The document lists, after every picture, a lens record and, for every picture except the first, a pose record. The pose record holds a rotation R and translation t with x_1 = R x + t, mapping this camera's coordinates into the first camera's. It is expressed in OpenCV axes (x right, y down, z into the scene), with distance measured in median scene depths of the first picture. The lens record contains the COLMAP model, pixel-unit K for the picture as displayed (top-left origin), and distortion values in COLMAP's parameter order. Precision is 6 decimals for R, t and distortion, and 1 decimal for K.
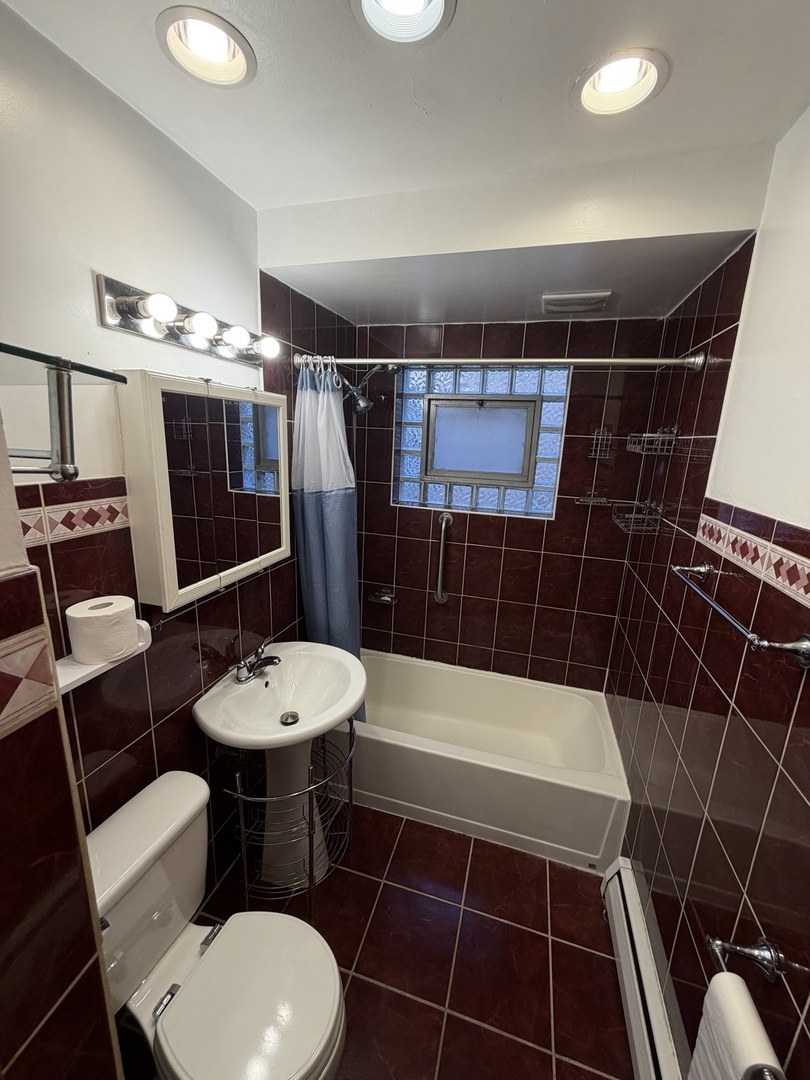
lens RADIAL K [[431.7, 0, 405.0], [0, 431.7, 536.5], [0, 0, 1]] dist [0.000318, -0.000086]
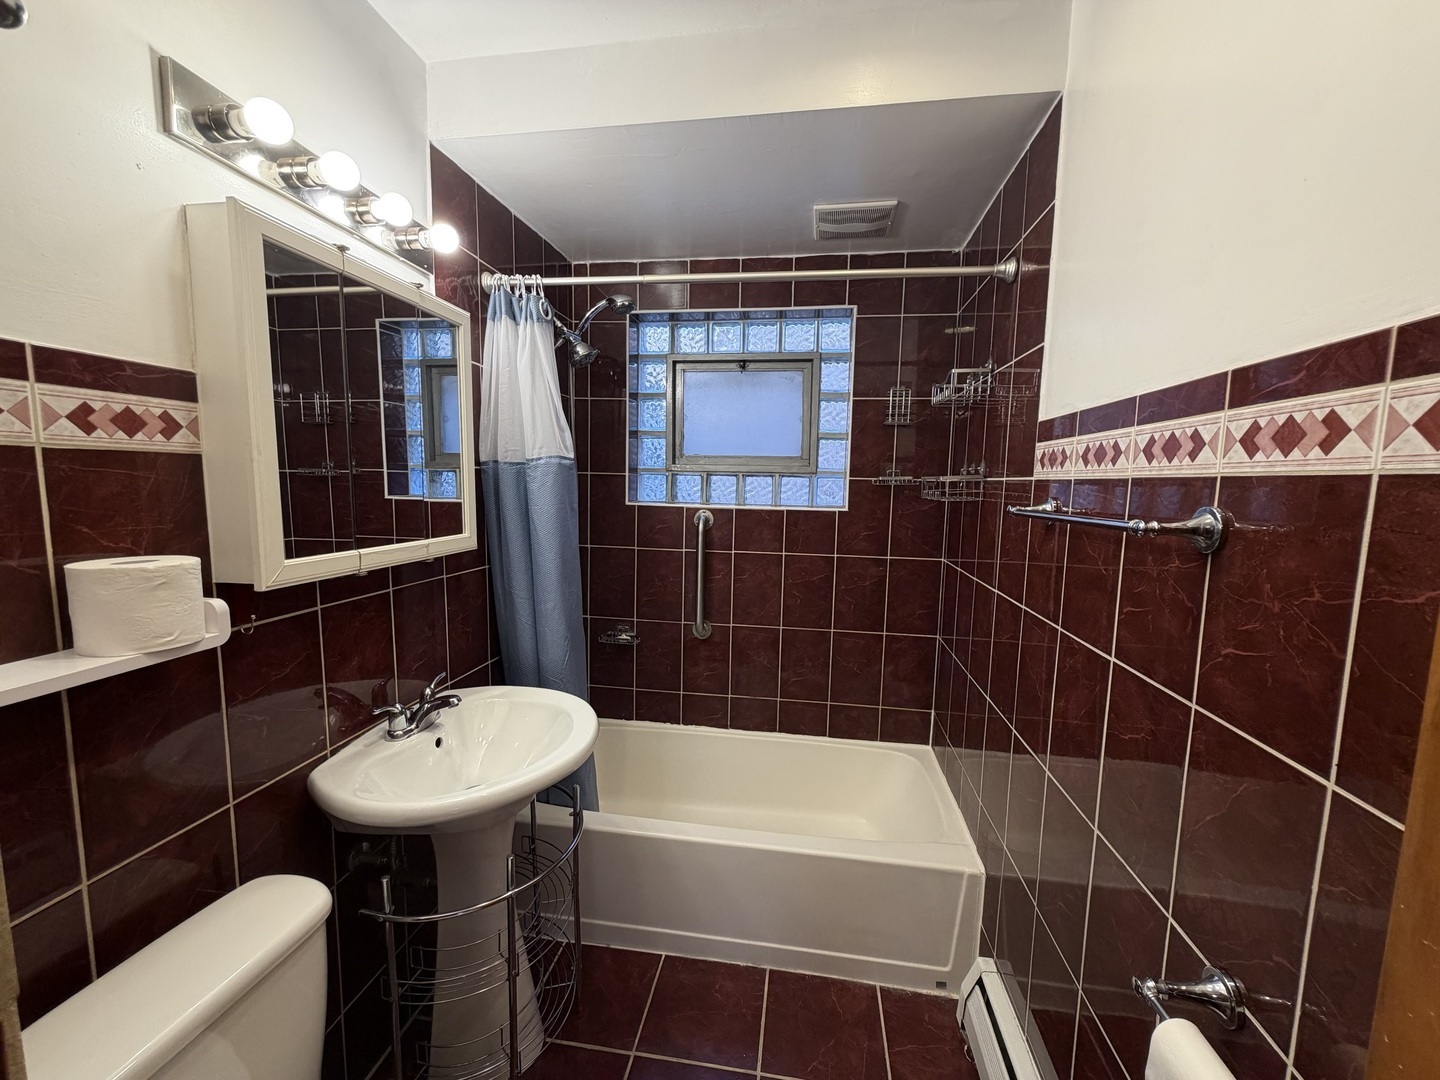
lens RADIAL K [[575.6, 0, 724.4], [0, 575.6, 542.8], [0, 0, 1]] dist [0.000318, -0.000086]
pose [[0.990149, -0.036013, 0.135310, -0.004694], [0.051336, 0.992435, -0.111521, 0.147563], [-0.130271, 0.117368, 0.984507, 0.062241]]
